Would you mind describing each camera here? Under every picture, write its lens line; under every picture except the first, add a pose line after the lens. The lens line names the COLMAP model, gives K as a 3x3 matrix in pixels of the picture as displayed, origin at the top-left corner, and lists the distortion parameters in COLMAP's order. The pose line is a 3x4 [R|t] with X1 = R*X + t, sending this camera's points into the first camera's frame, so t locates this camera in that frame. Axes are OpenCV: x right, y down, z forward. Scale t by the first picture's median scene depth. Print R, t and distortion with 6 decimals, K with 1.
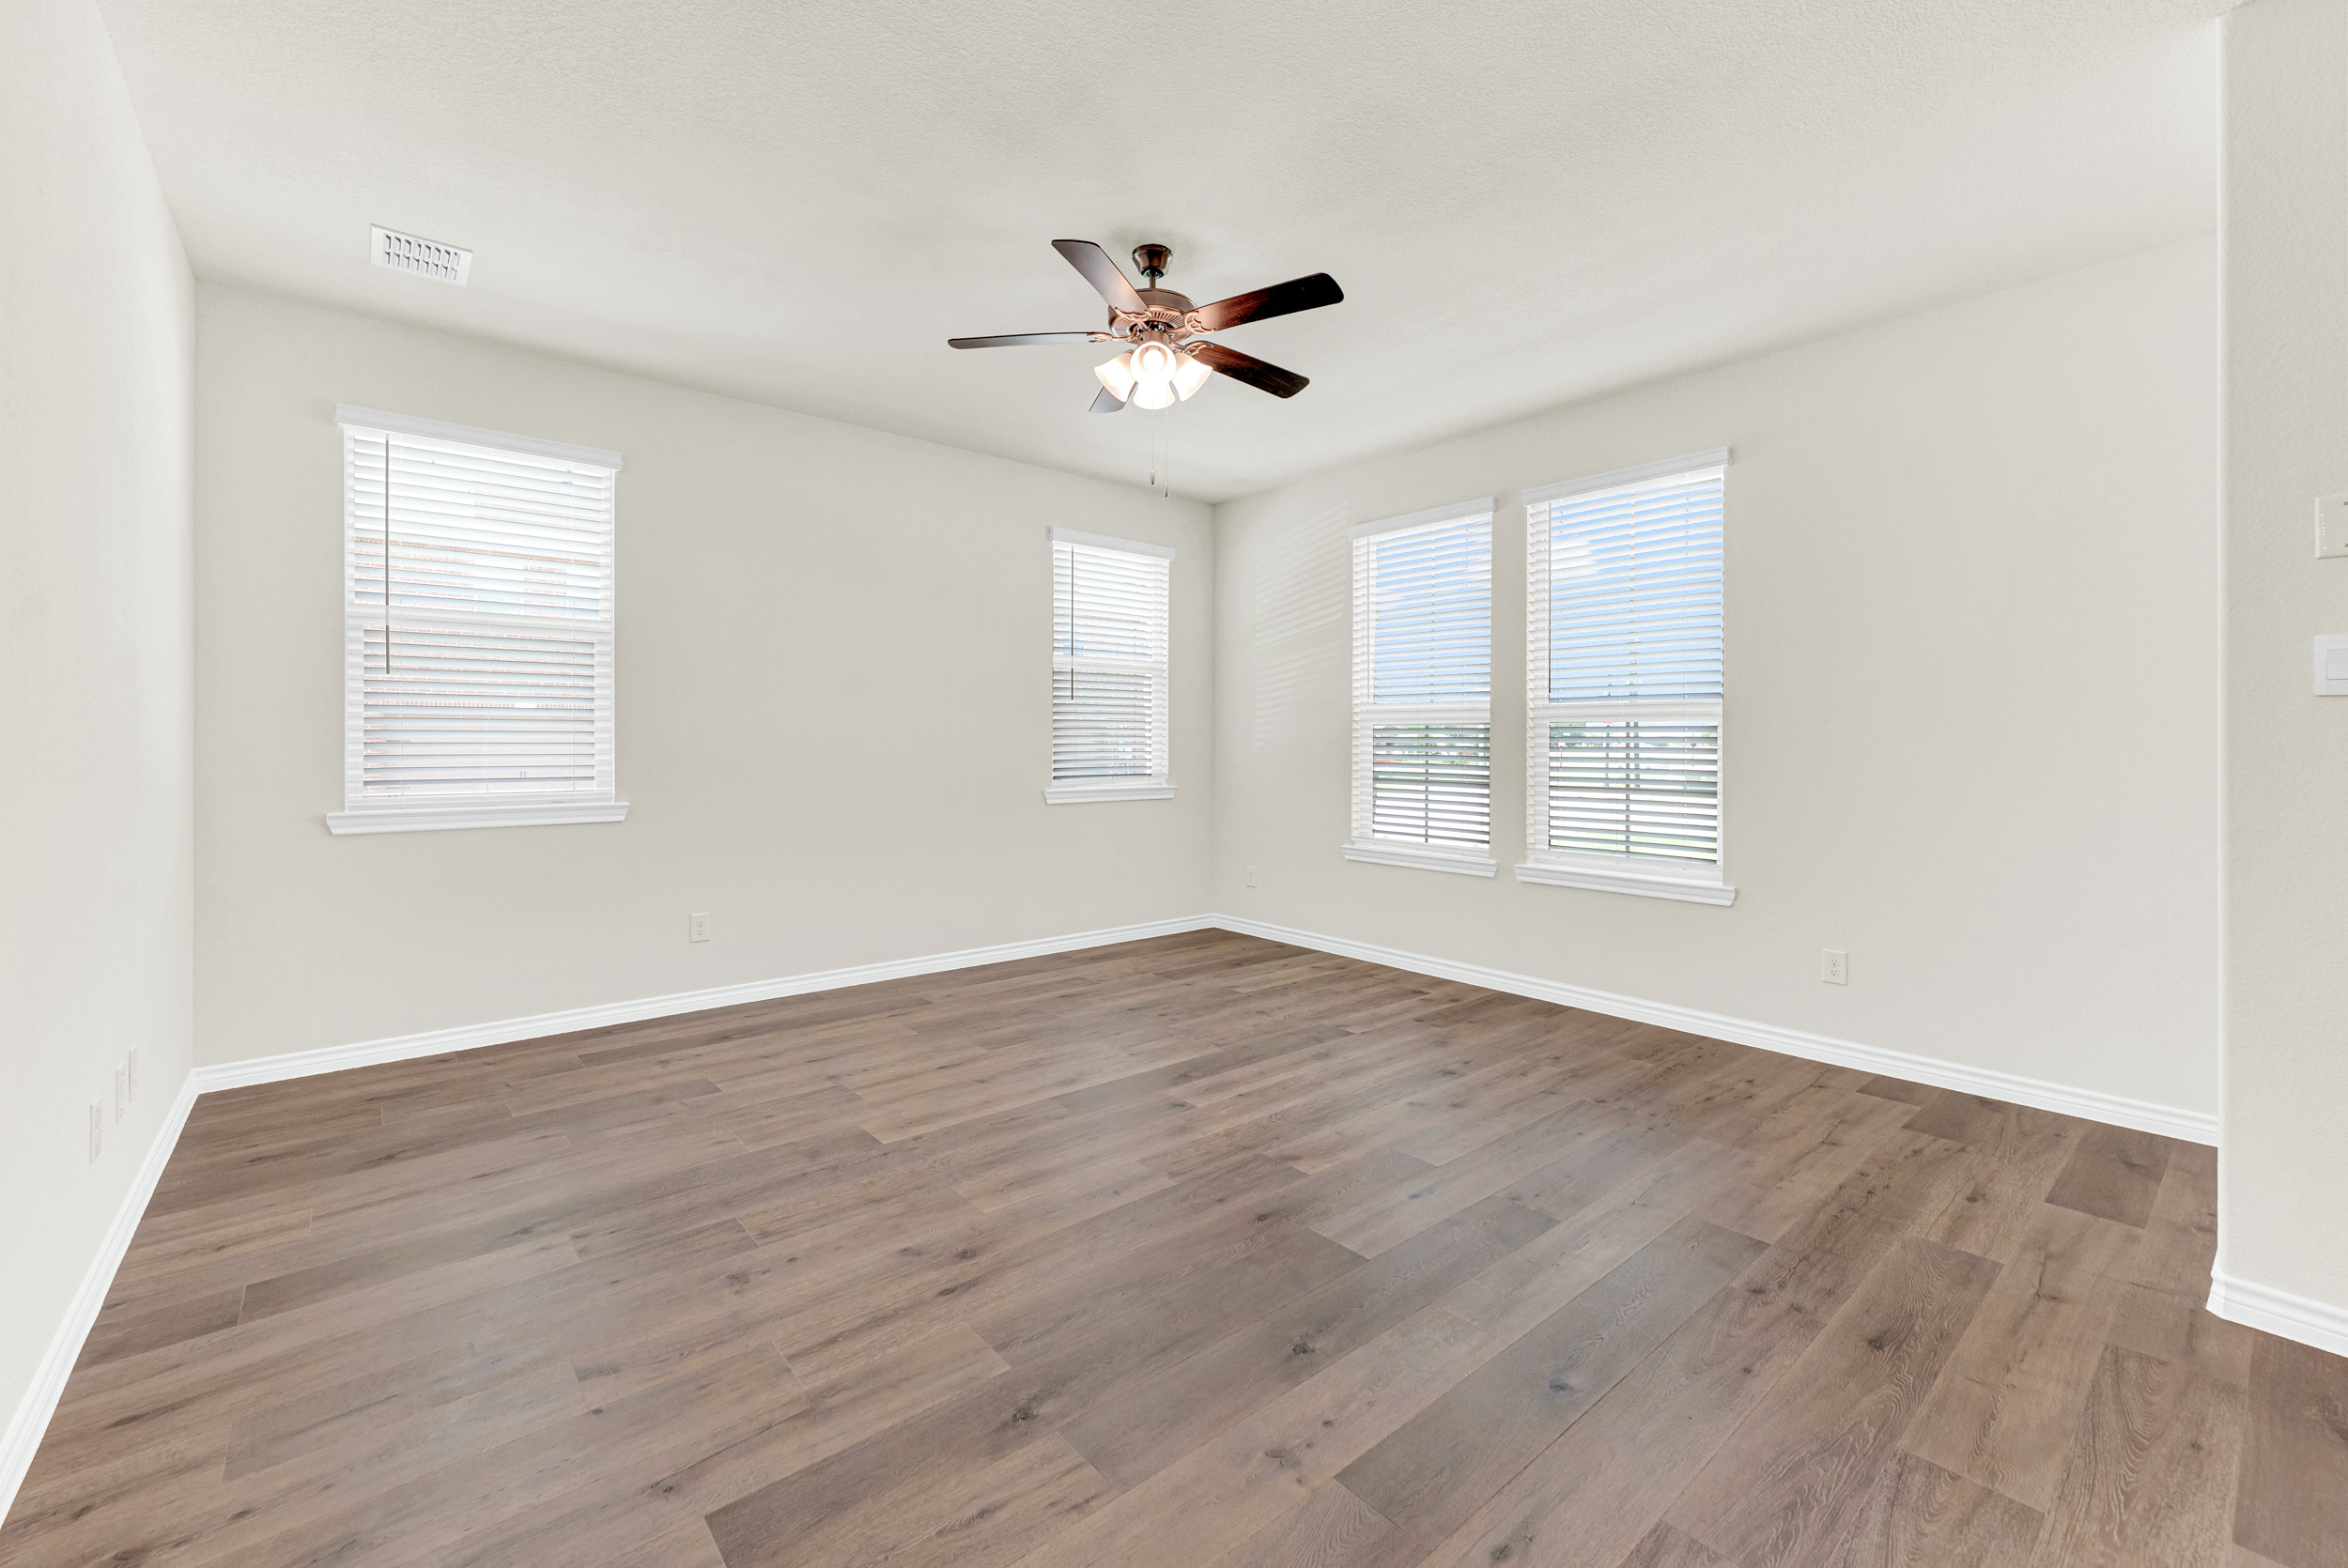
lens RADIAL K [[964.9, 0, 1155.0], [0, 964.9, 770.5], [0, 0, 1]] dist [-0.004748, 0.000208]
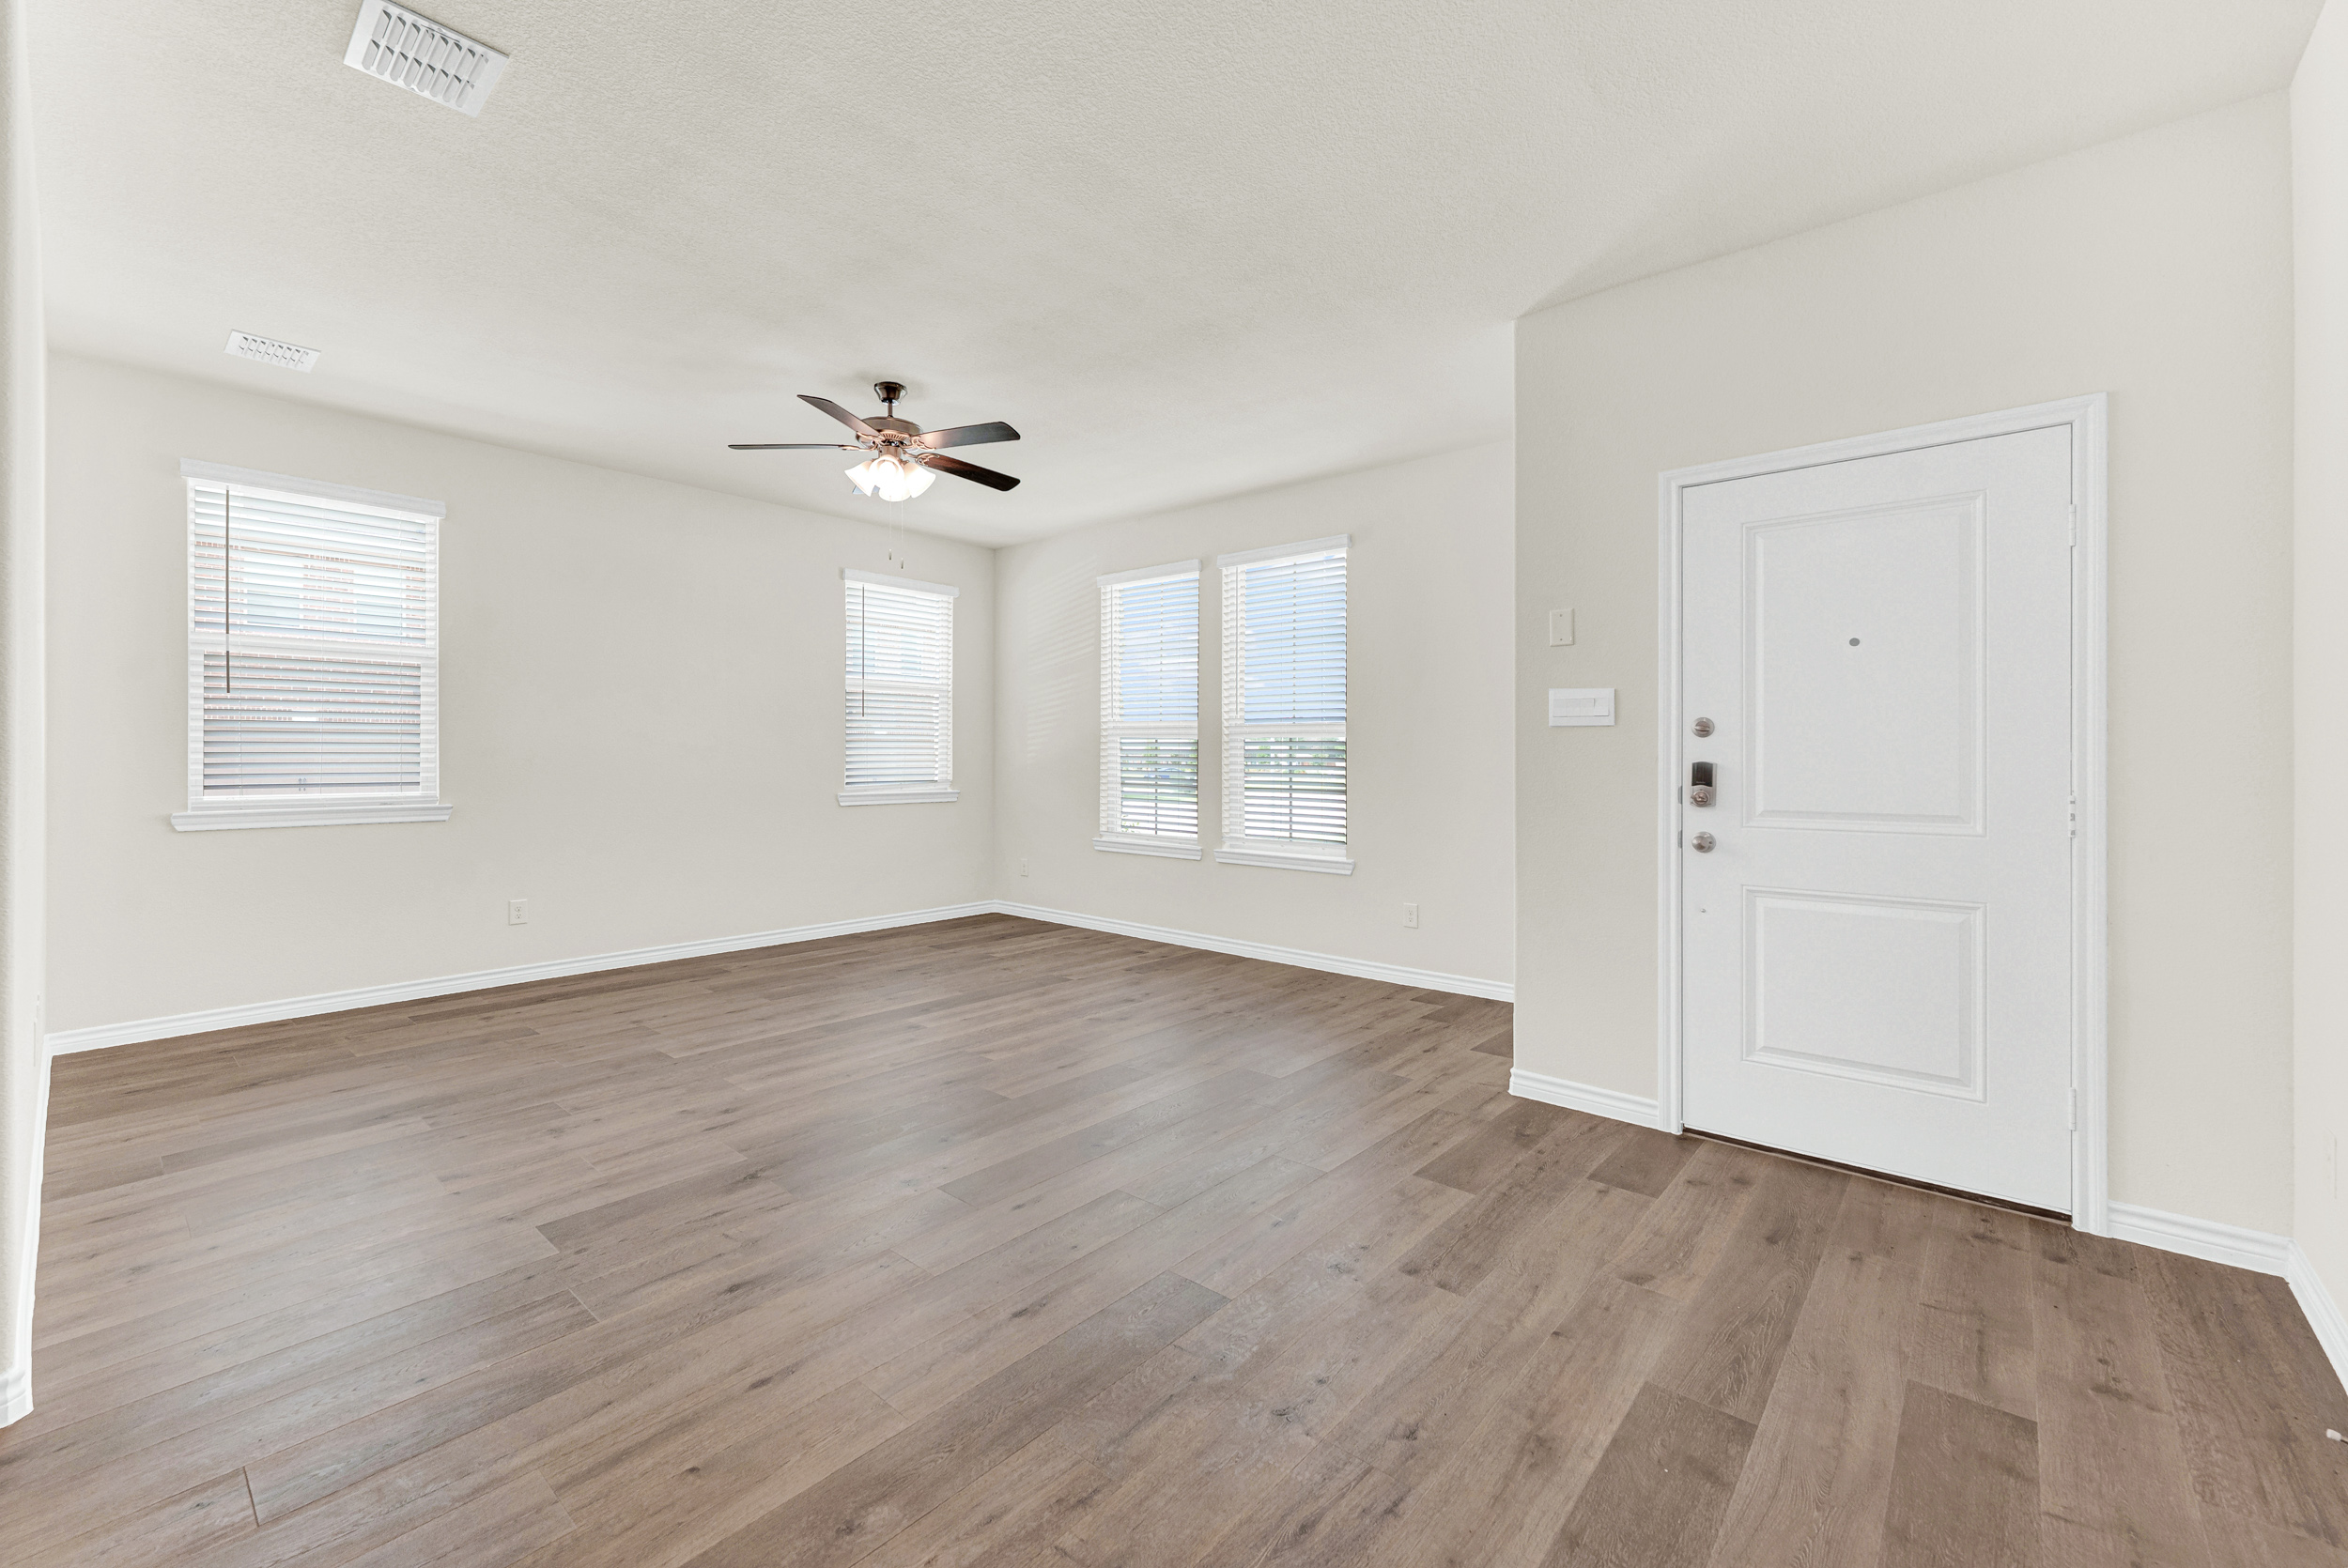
lens RADIAL K [[964.9, 0, 1153.5], [0, 964.9, 771.1], [0, 0, 1]] dist [-0.004748, 0.000208]
pose [[0.988455, -0.002277, 0.151498, 0.128980], [0.003908, 0.999938, -0.010468, 0.009763], [-0.151465, 0.010940, 0.988402, -0.312621]]
